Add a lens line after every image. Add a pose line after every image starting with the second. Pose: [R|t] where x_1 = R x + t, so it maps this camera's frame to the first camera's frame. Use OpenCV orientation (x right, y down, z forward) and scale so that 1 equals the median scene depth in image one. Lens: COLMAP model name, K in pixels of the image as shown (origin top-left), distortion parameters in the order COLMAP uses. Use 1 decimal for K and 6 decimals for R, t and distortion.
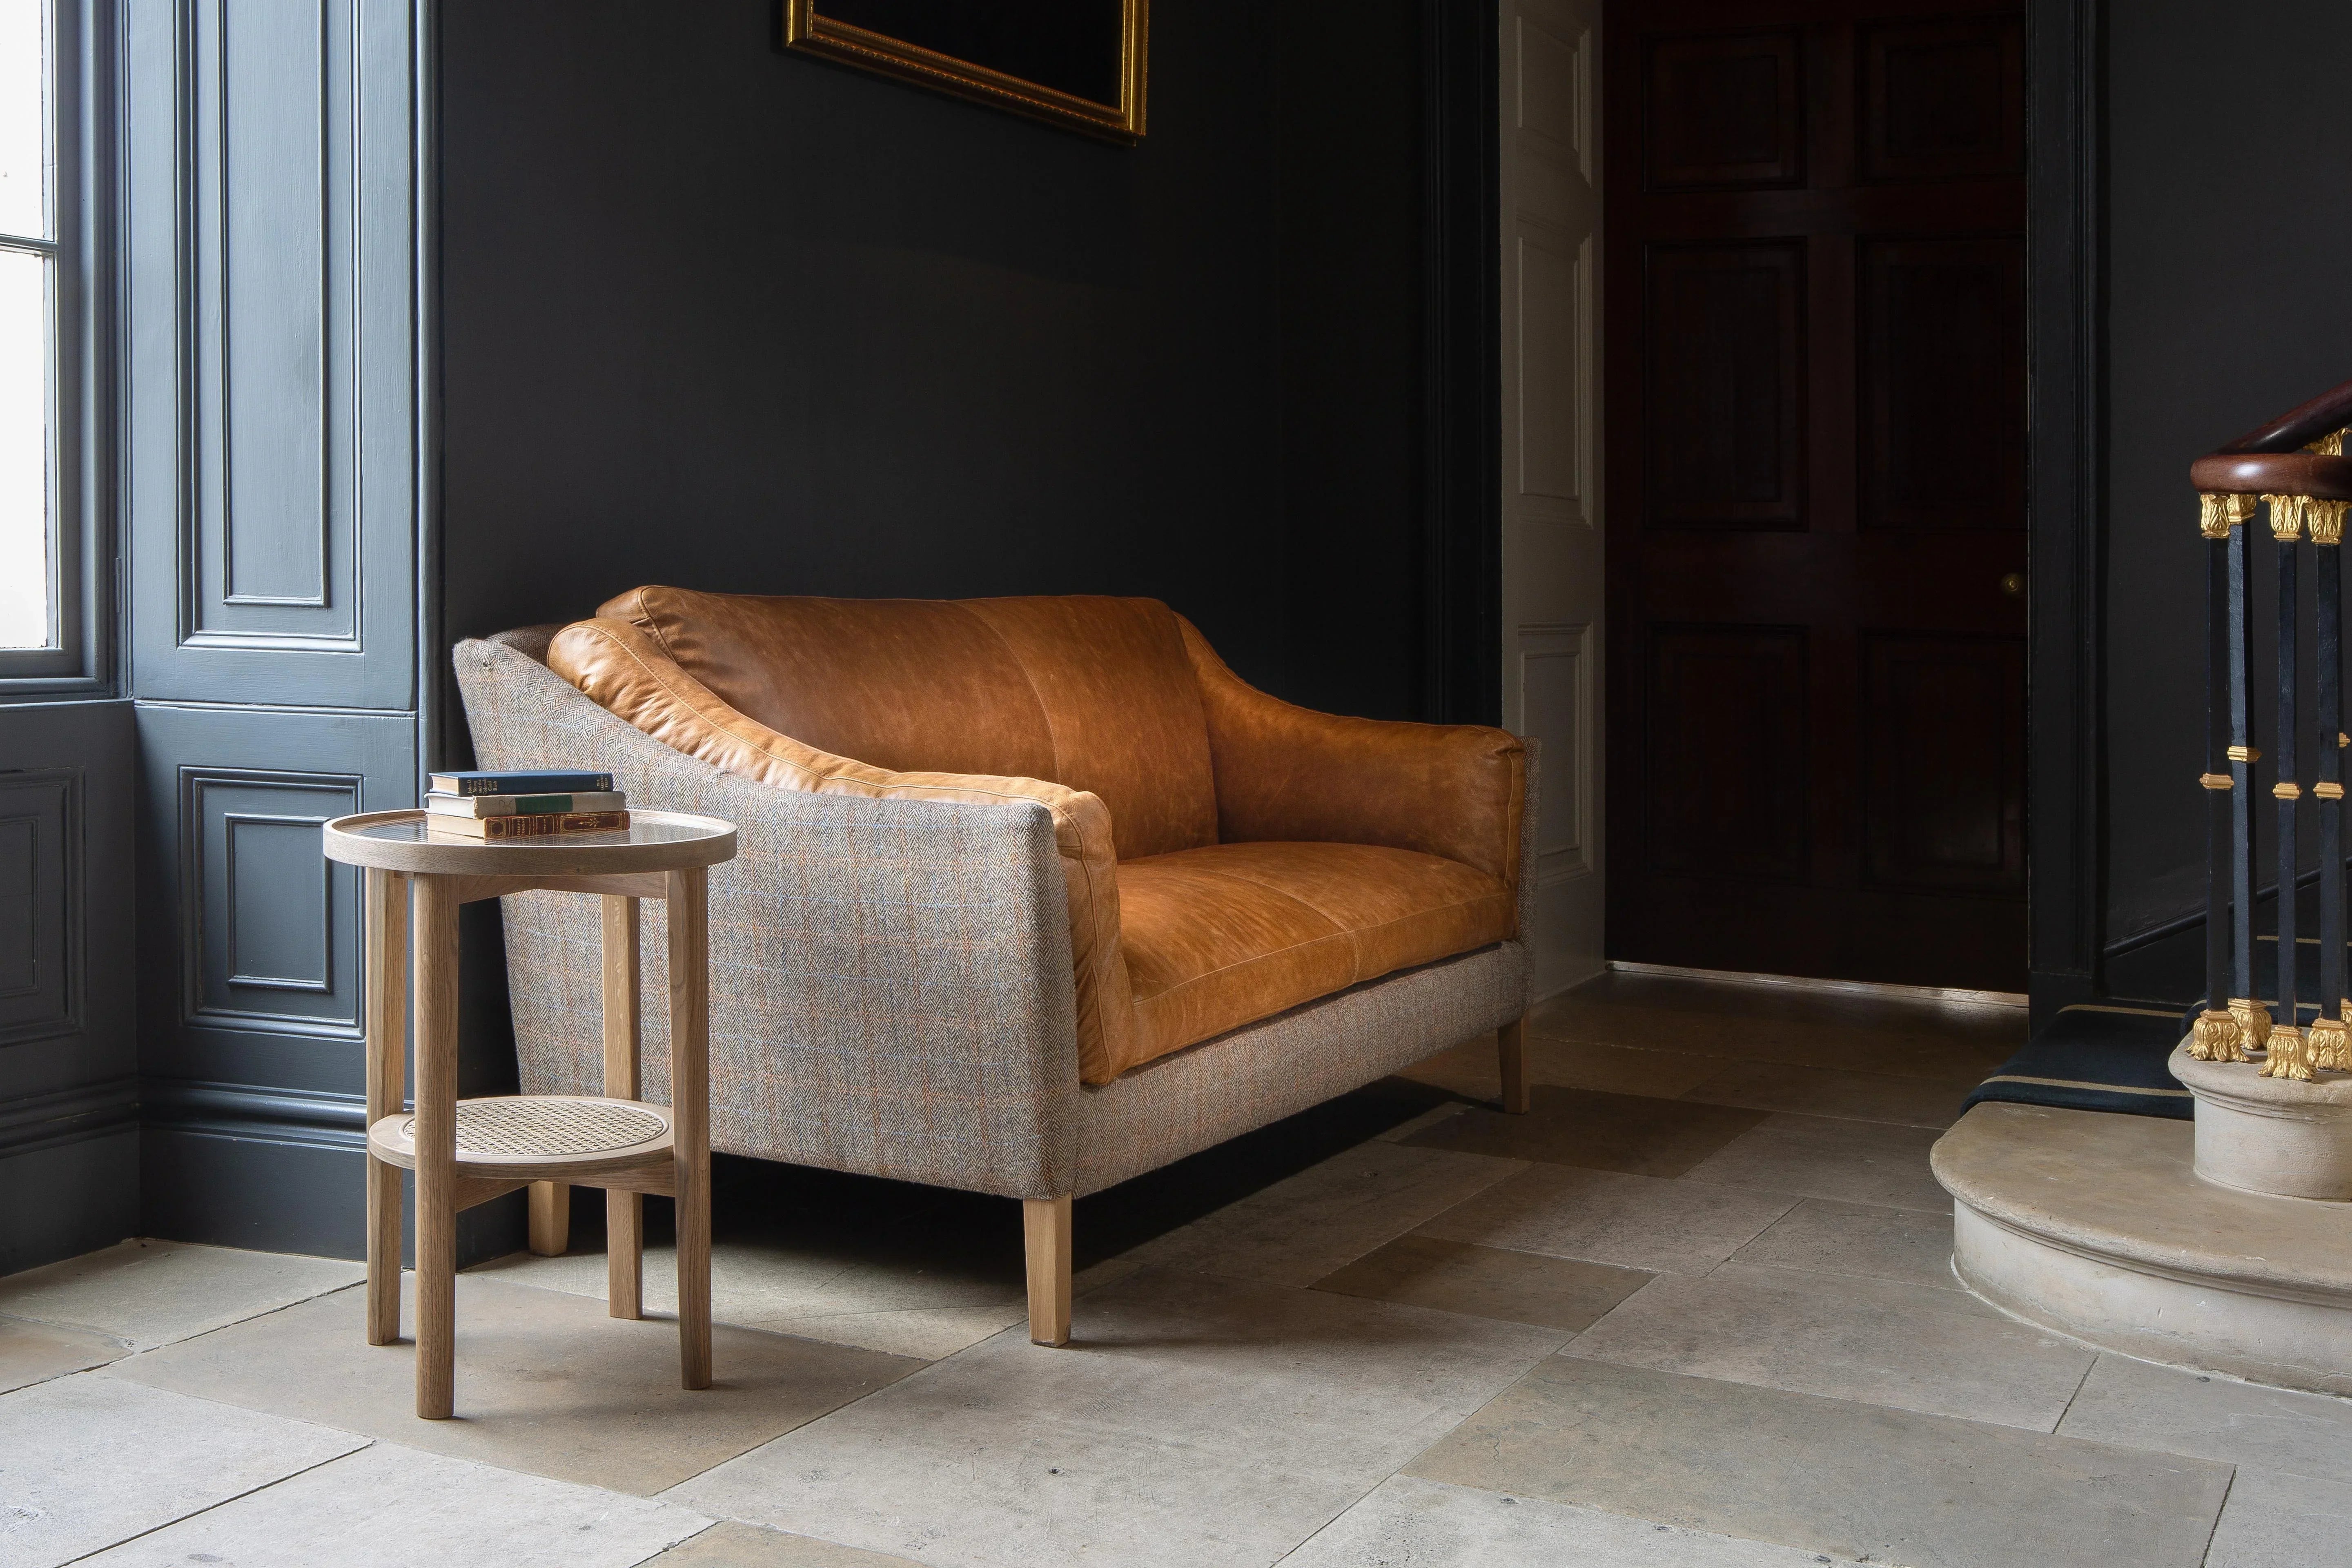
lens RADIAL K [[2776.9, 0, 1190.4], [0, 2776.9, 616.0], [0, 0, 1]] dist [-0.026152, 0.000000]
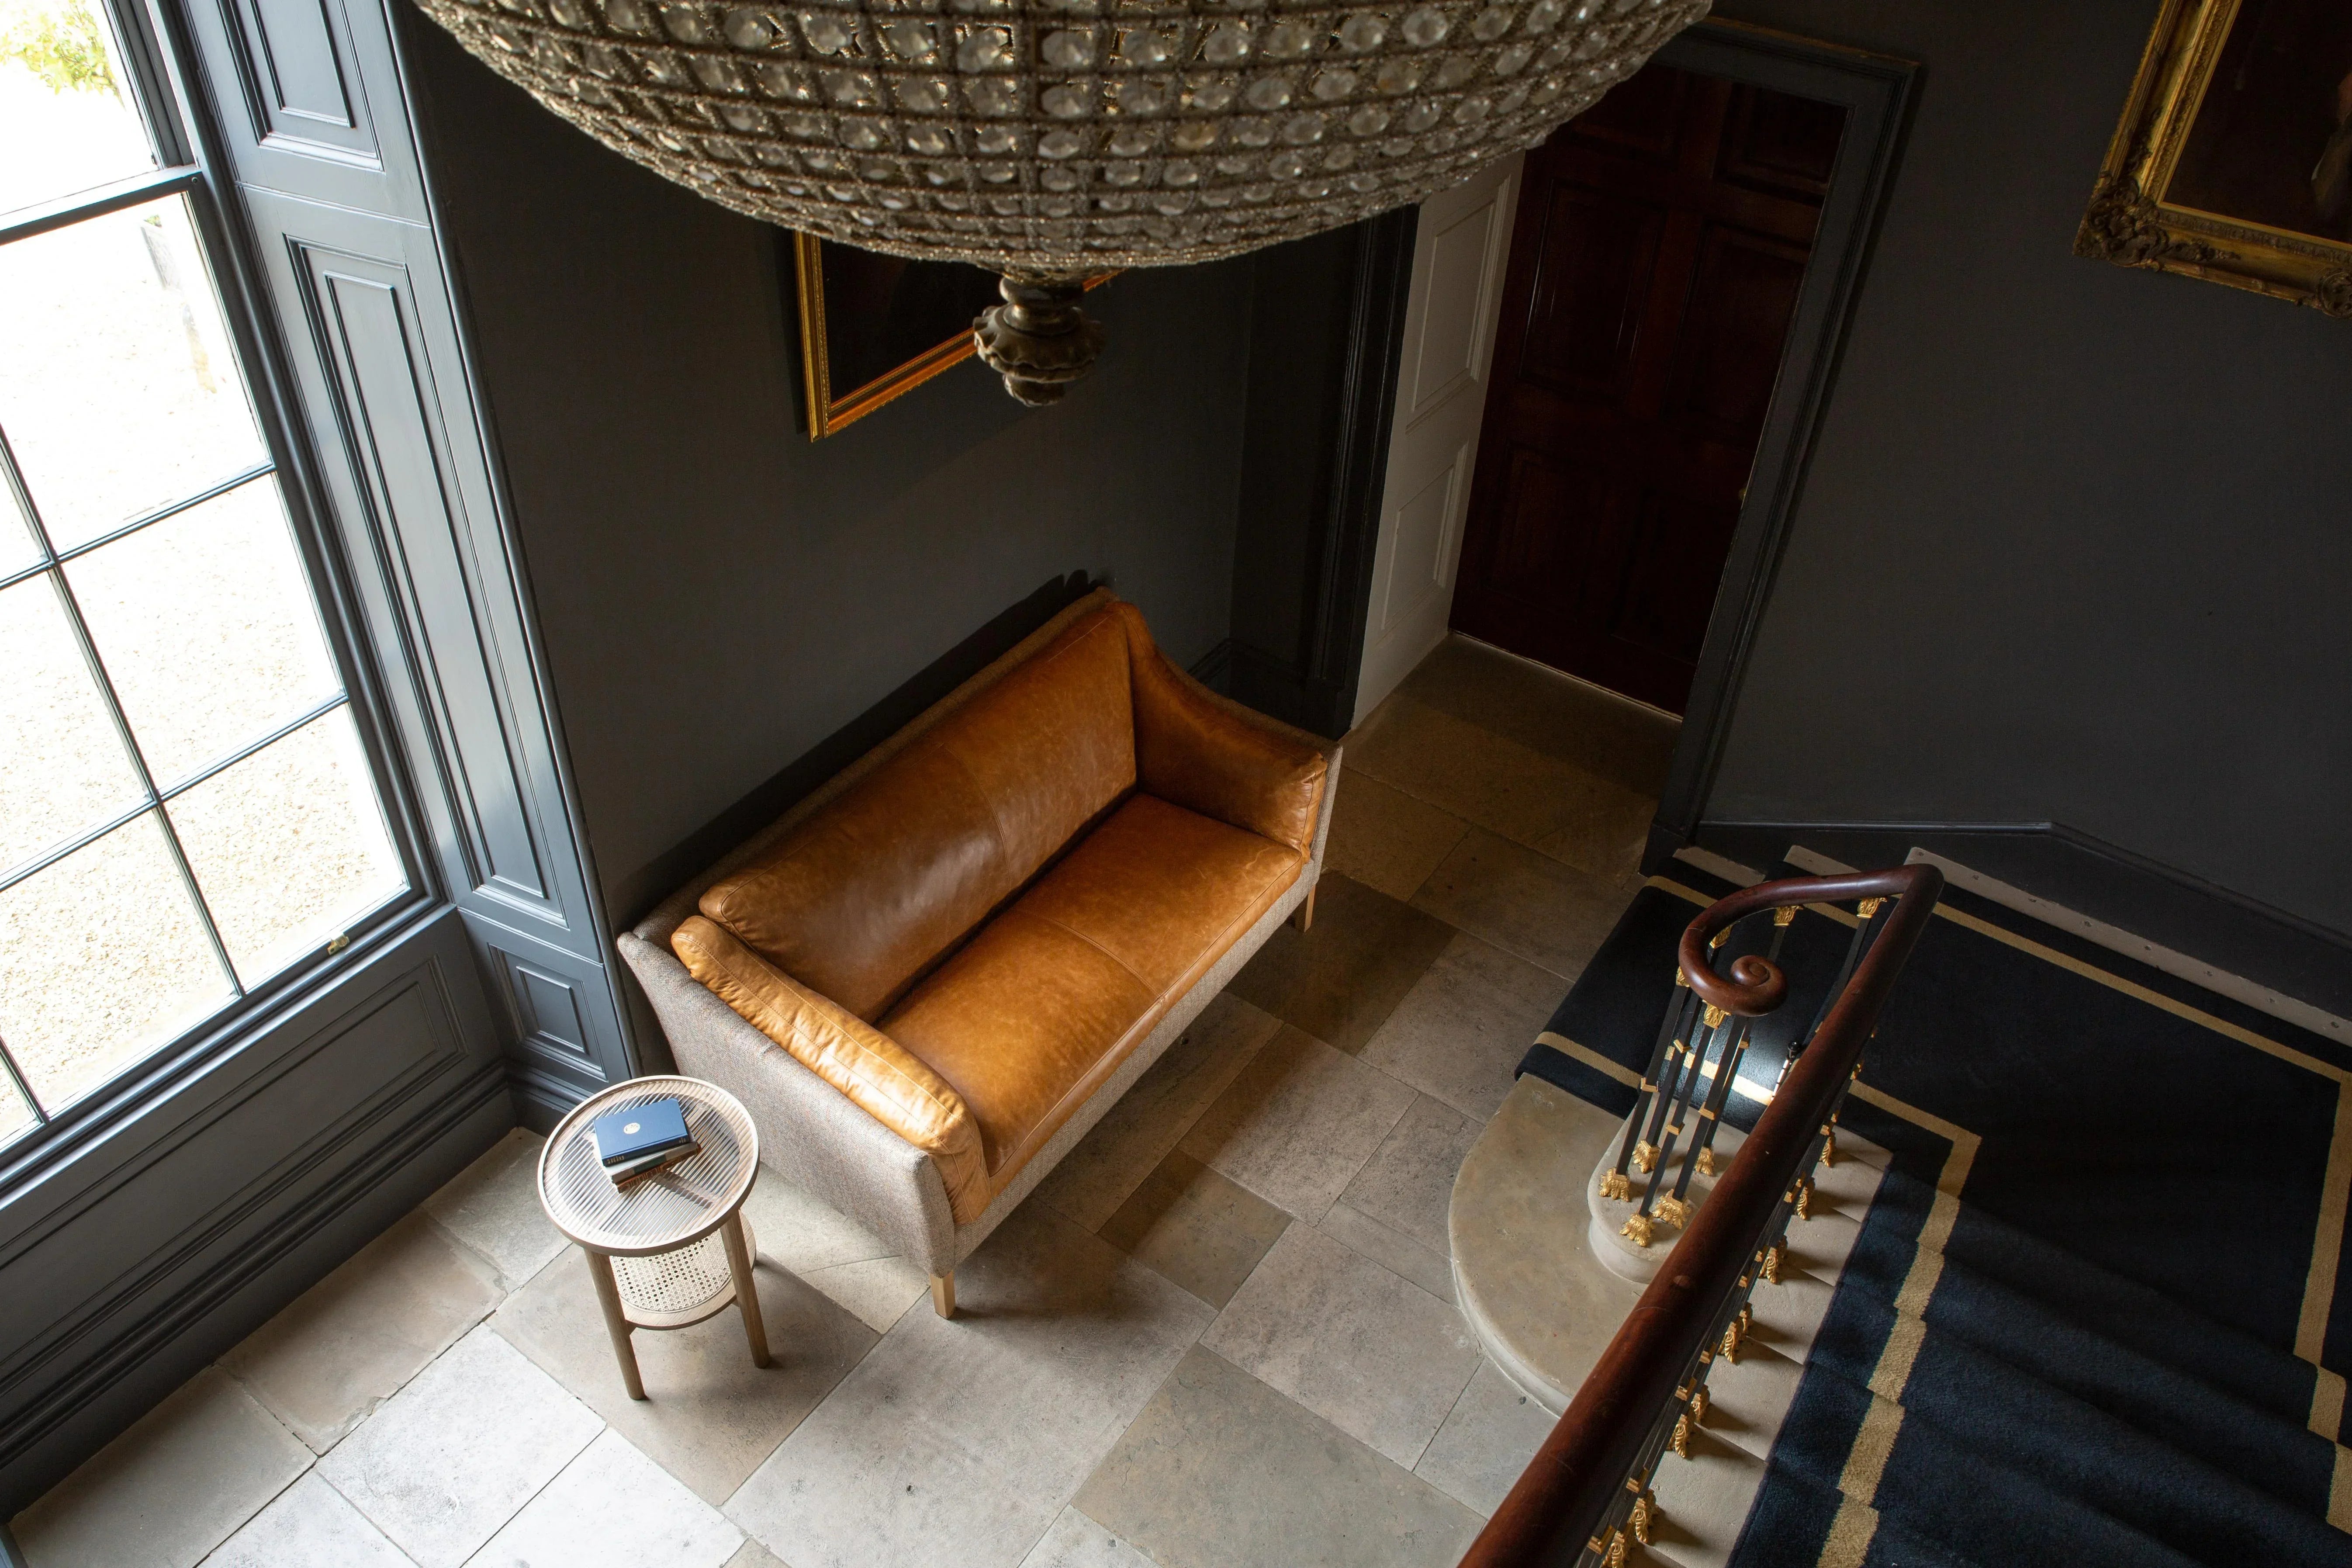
lens RADIAL K [[1745.5, 0, 1178.8], [0, 1745.5, 777.8], [0, 0, 1]] dist [-0.095122, 0.056224]
pose [[0.988650, 0.120496, -0.089731, 0.166453], [-0.034611, 0.763877, 0.644434, -0.771699], [0.146195, -0.634014, 0.759377, 0.290896]]
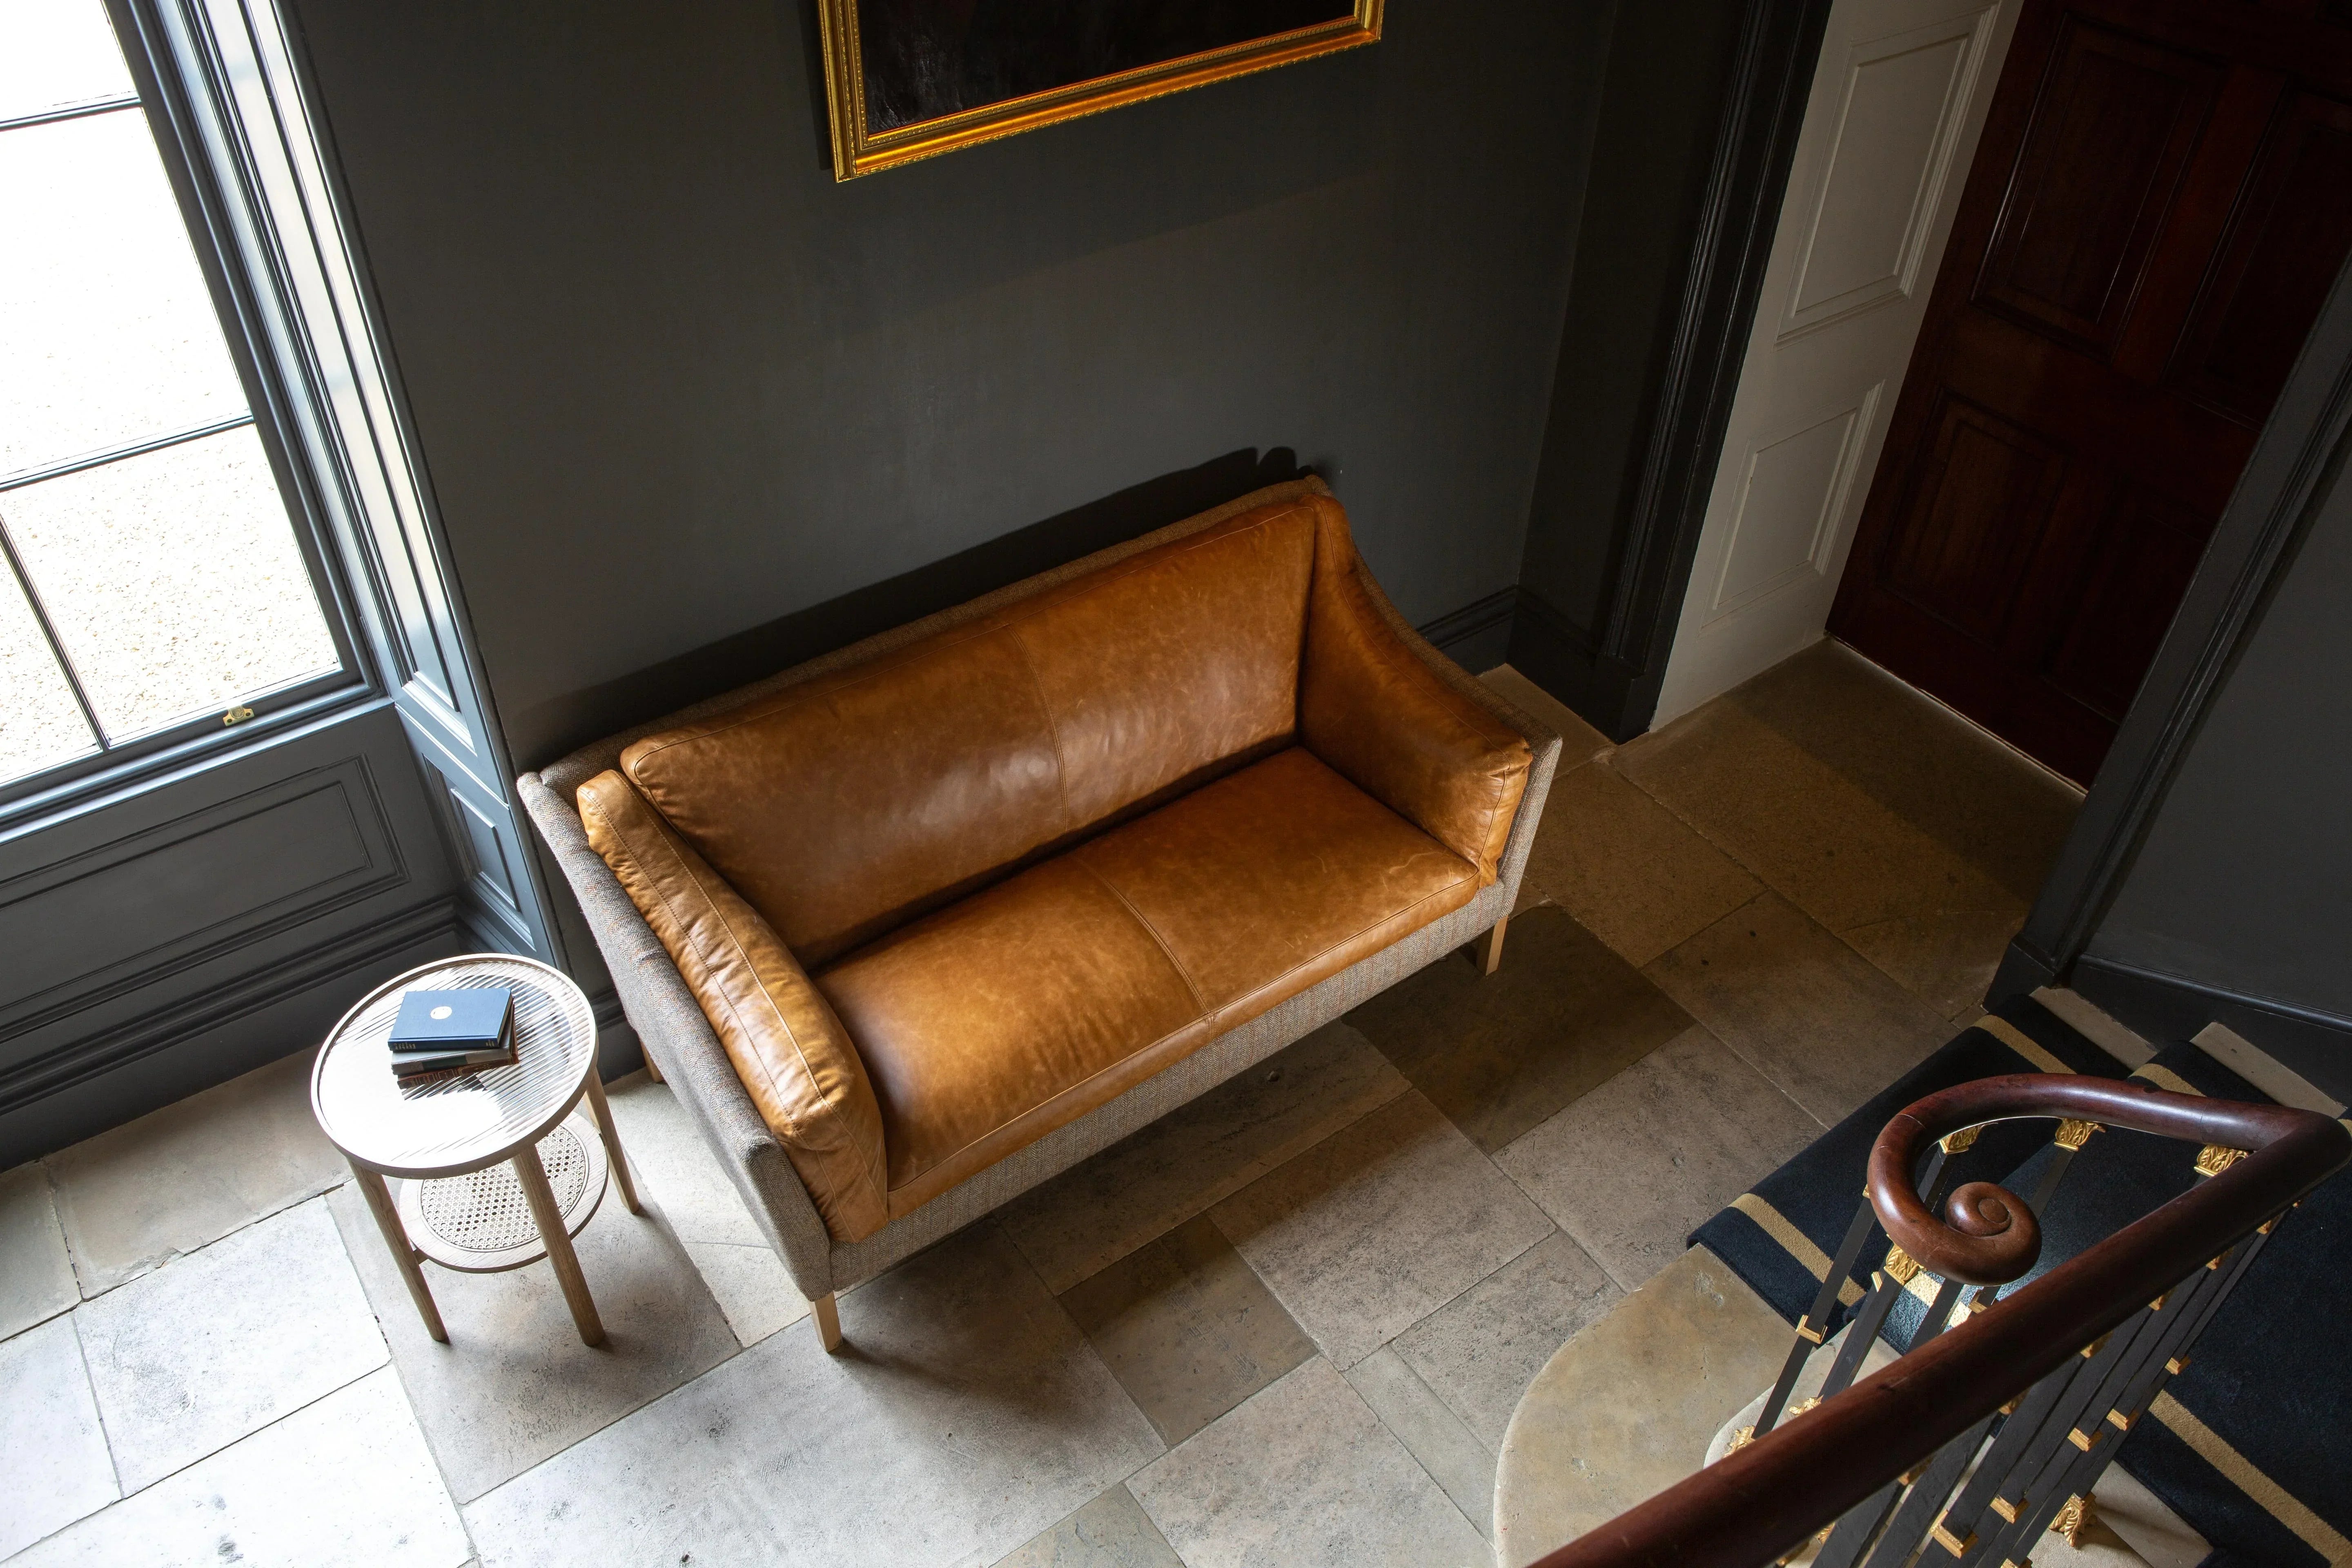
lens RADIAL K [[1768.2, 0, 1208.3], [0, 1768.2, 778.9], [0, 0, 1]] dist [-0.080906, 0.058957]
pose [[0.881267, 0.322941, -0.345077, 0.338544], [-0.010977, 0.743927, 0.668171, -0.573873], [0.472492, -0.585049, 0.659143, 0.581967]]
